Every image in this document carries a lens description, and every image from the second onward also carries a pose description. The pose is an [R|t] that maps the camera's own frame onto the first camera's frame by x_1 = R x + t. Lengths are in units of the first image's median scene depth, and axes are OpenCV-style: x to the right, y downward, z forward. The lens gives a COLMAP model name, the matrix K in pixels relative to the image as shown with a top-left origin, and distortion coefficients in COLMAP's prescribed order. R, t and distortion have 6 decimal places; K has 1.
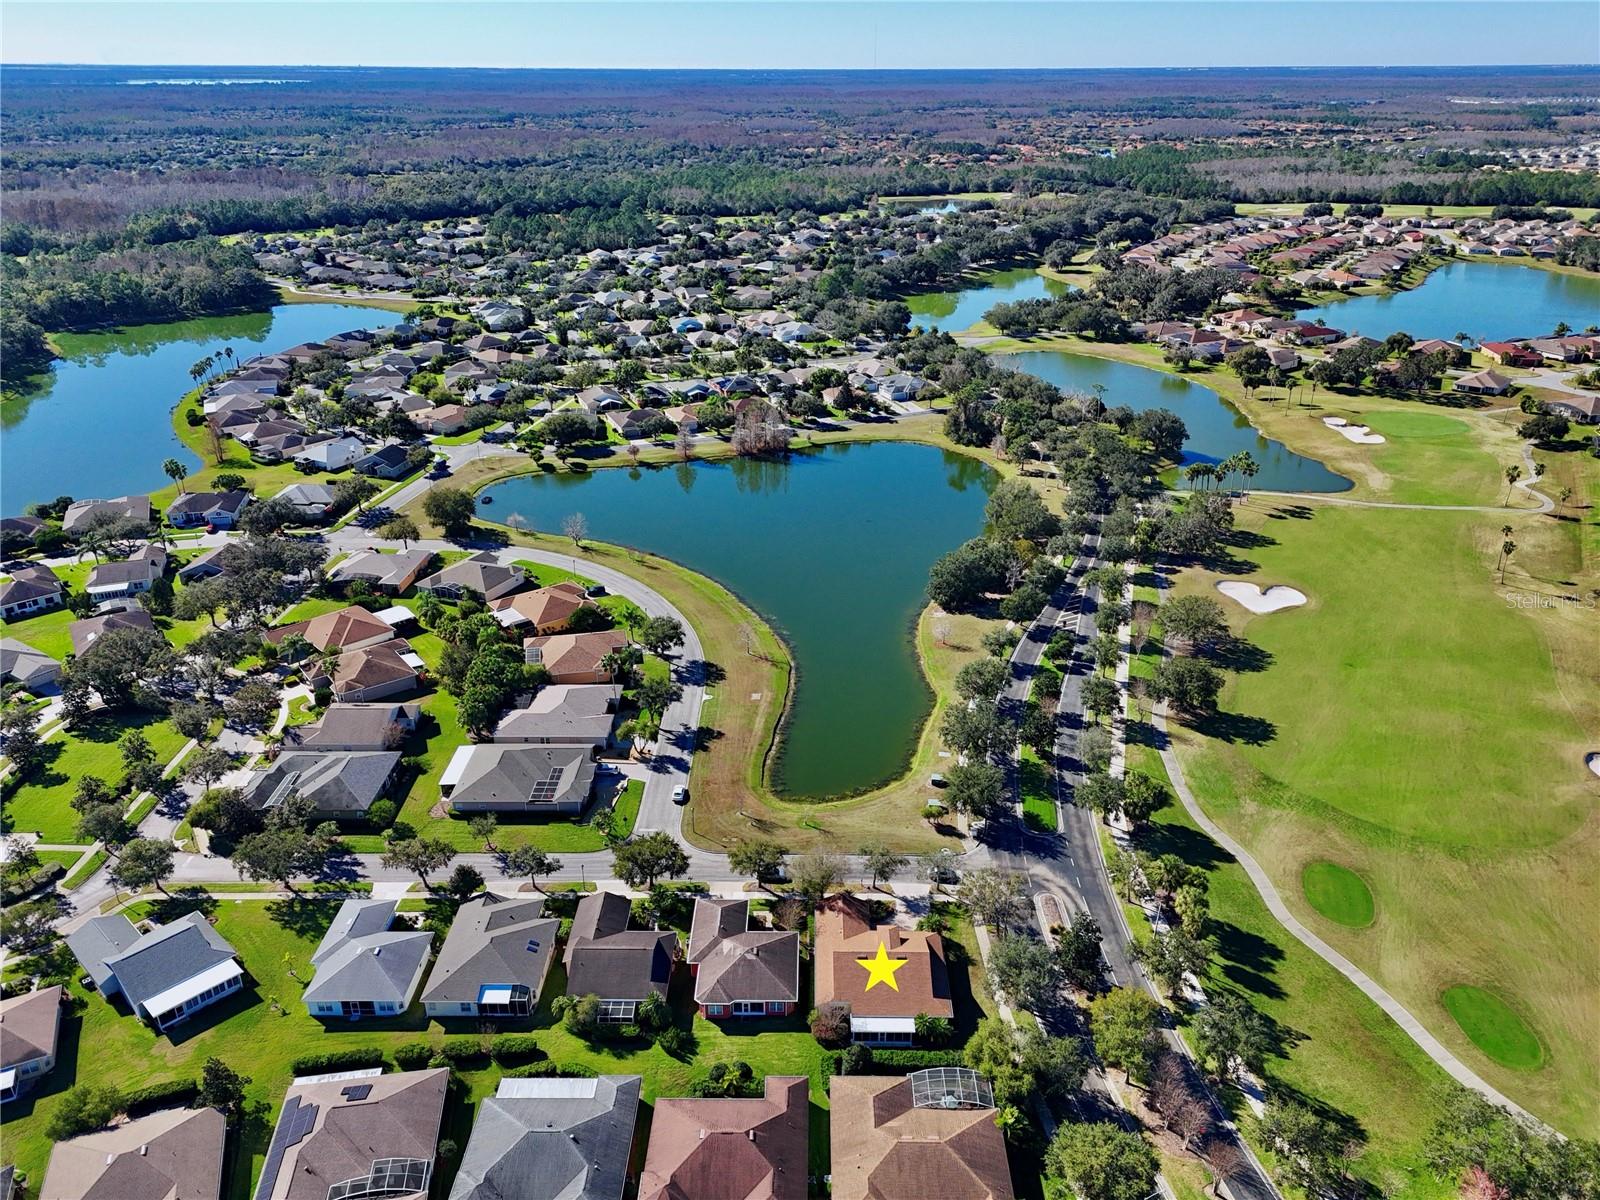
lens RADIAL K [[1165.6, 0, 804.4], [0, 1165.6, 610.0], [0, 0, 1]] dist [0.086021, -0.079572]
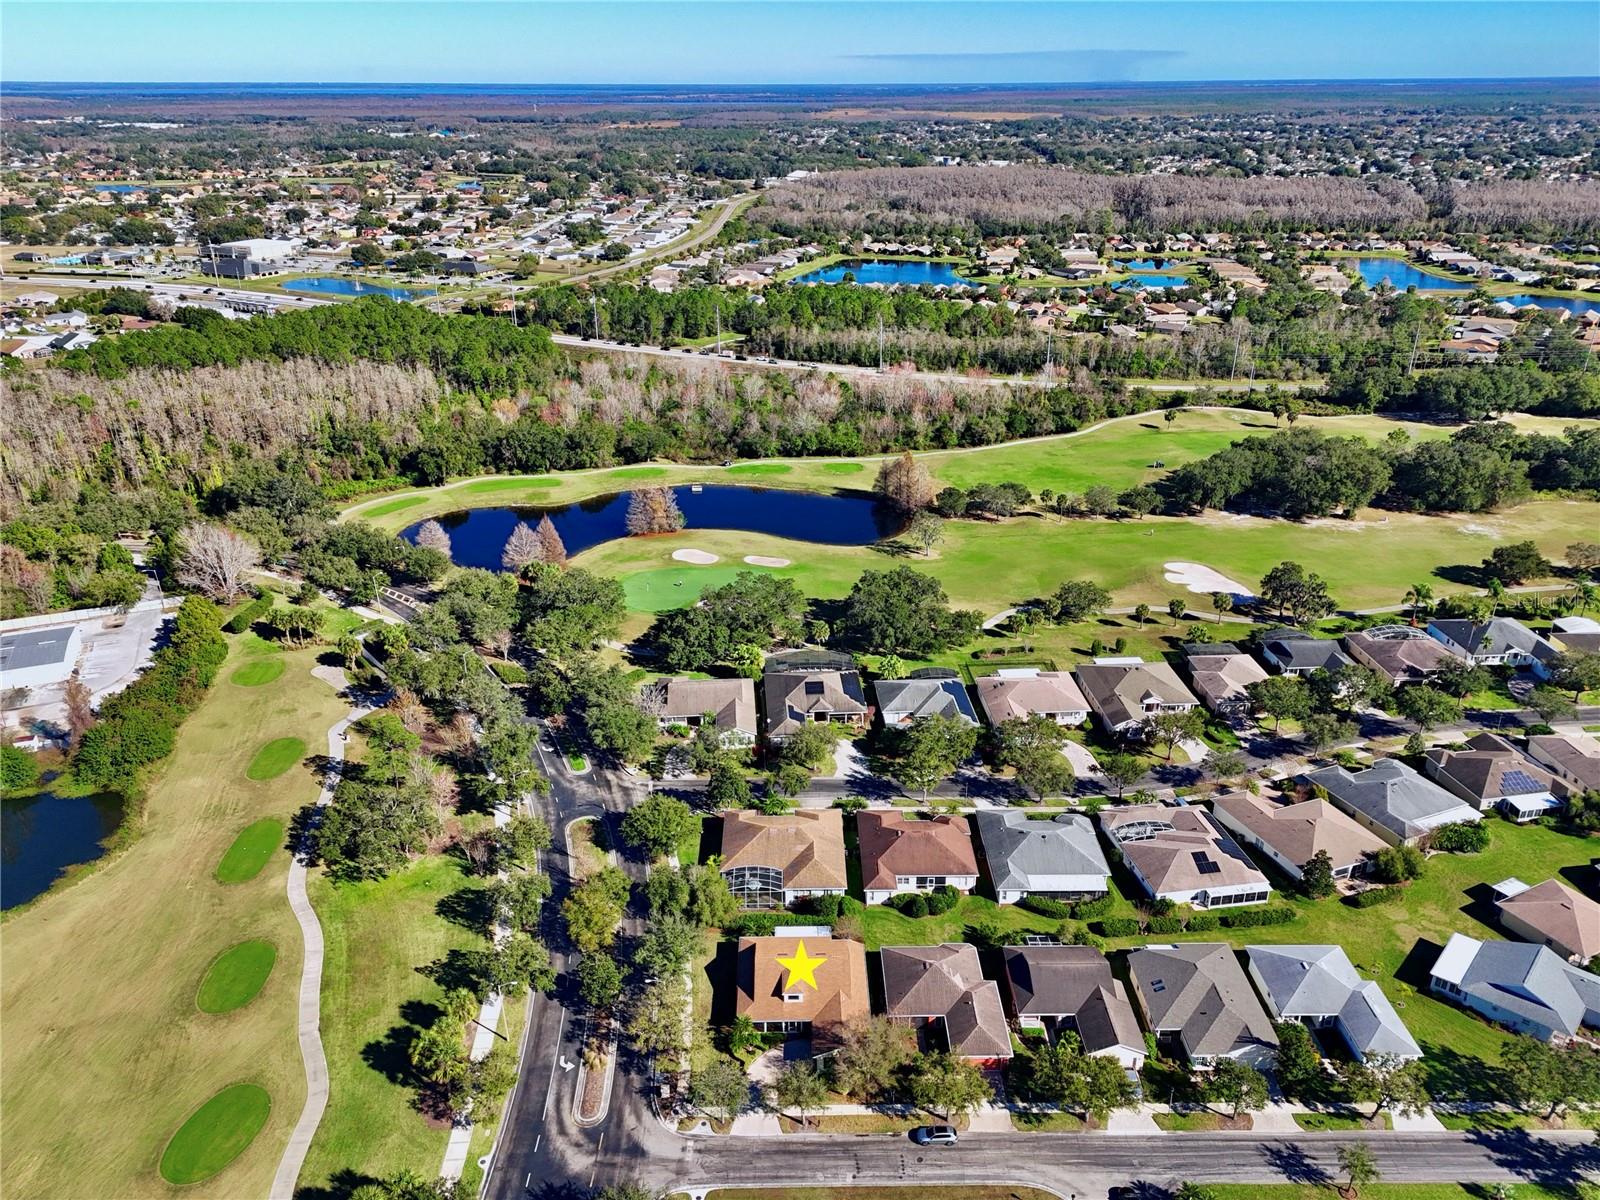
lens RADIAL K [[1171.8, 0, 800.0], [0, 1171.8, 600.0], [0, 0, 1]] dist [0.091822, -0.111085]
pose [[-0.999779, 0.008726, -0.019116, 0.045645], [-0.008478, 0.664860, 0.746919, -0.366622], [0.019227, 0.746917, -0.664640, 0.784018]]
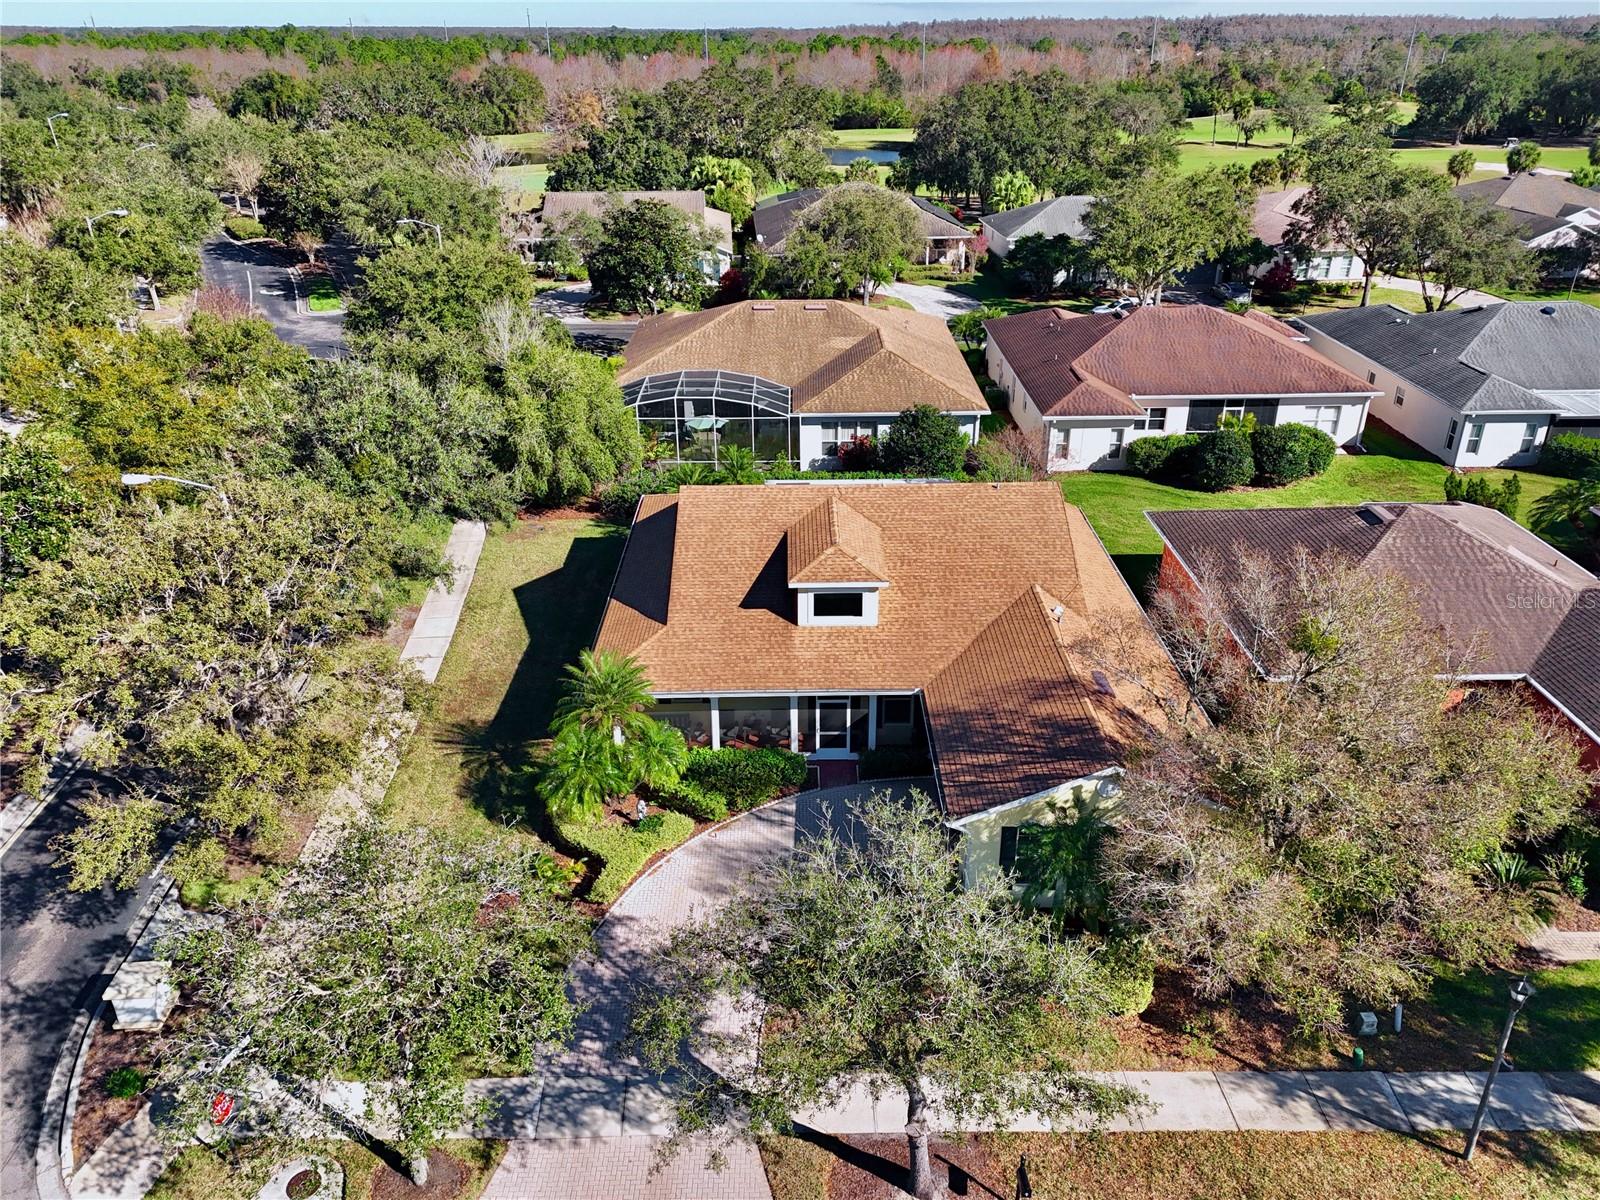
lens RADIAL K [[1165.6, 0, 804.4], [0, 1165.6, 610.0], [0, 0, 1]] dist [0.086021, -0.079572]
pose [[-0.999852, 0.010796, -0.013375, 0.045021], [-0.003494, 0.634210, 0.773153, 0.061359], [0.016829, 0.773085, -0.634079, 0.638778]]
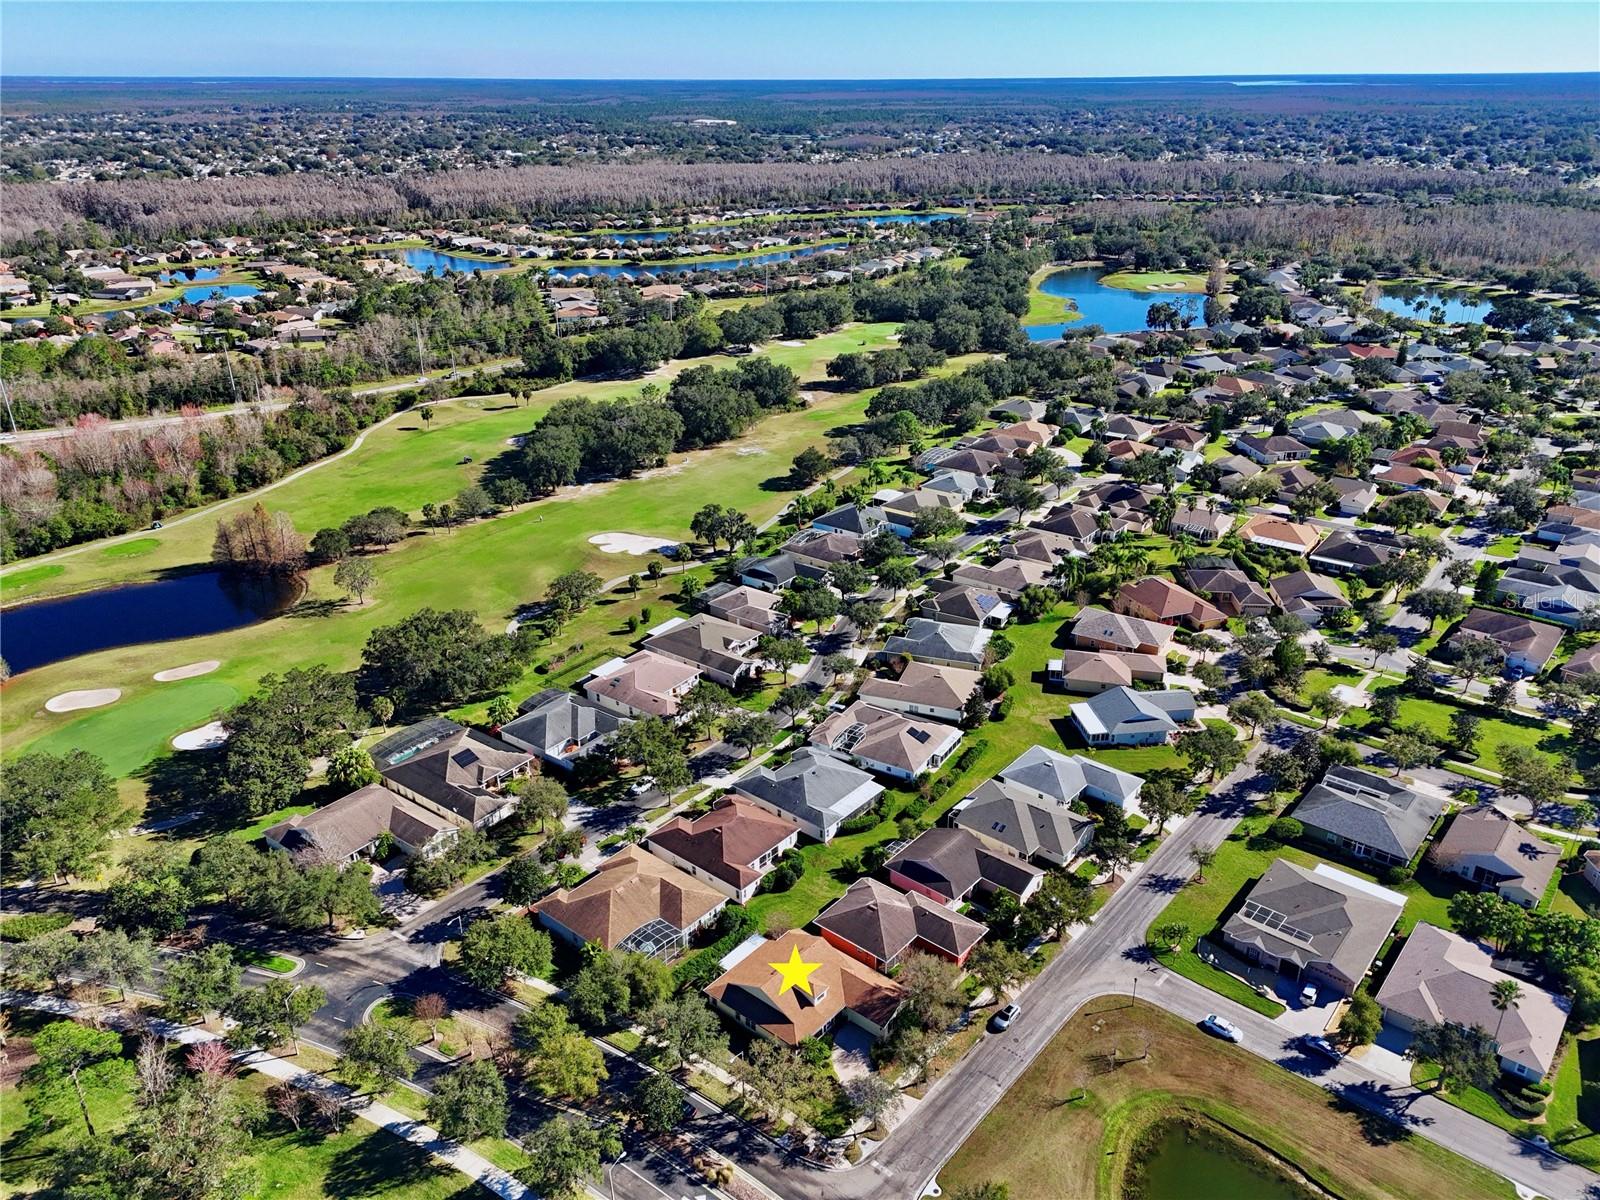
lens RADIAL K [[1165.6, 0, 804.4], [0, 1165.6, 610.0], [0, 0, 1]] dist [0.086021, -0.079572]
pose [[-0.634381, 0.316809, -0.705119, 0.363011], [-0.322797, 0.720260, 0.614025, -0.294595], [0.702399, 0.617136, -0.354654, 0.637413]]
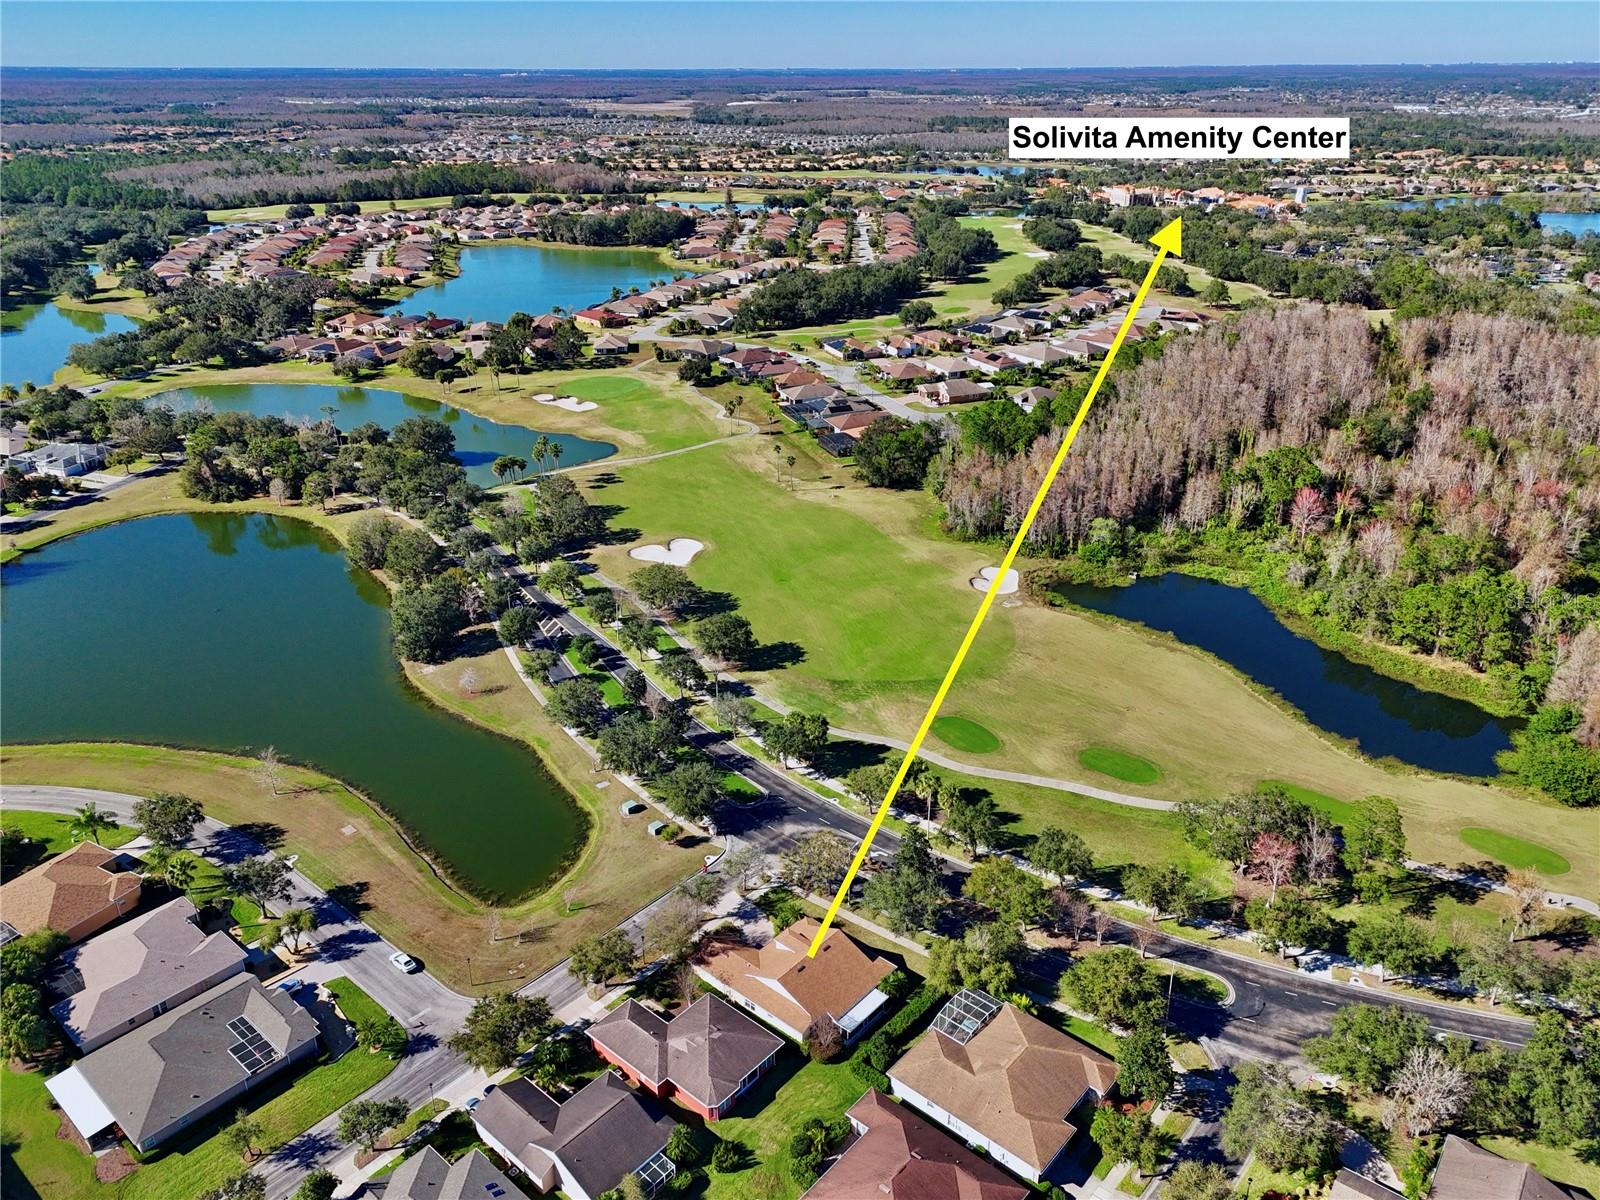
lens RADIAL K [[1165.6, 0, 804.4], [0, 1165.6, 610.0], [0, 0, 1]] dist [0.086021, -0.079572]
pose [[0.649700, -0.320319, 0.689409, -0.286587], [0.321164, 0.937639, 0.132989, -0.062683], [-0.689016, 0.135011, 0.712060, 0.138105]]
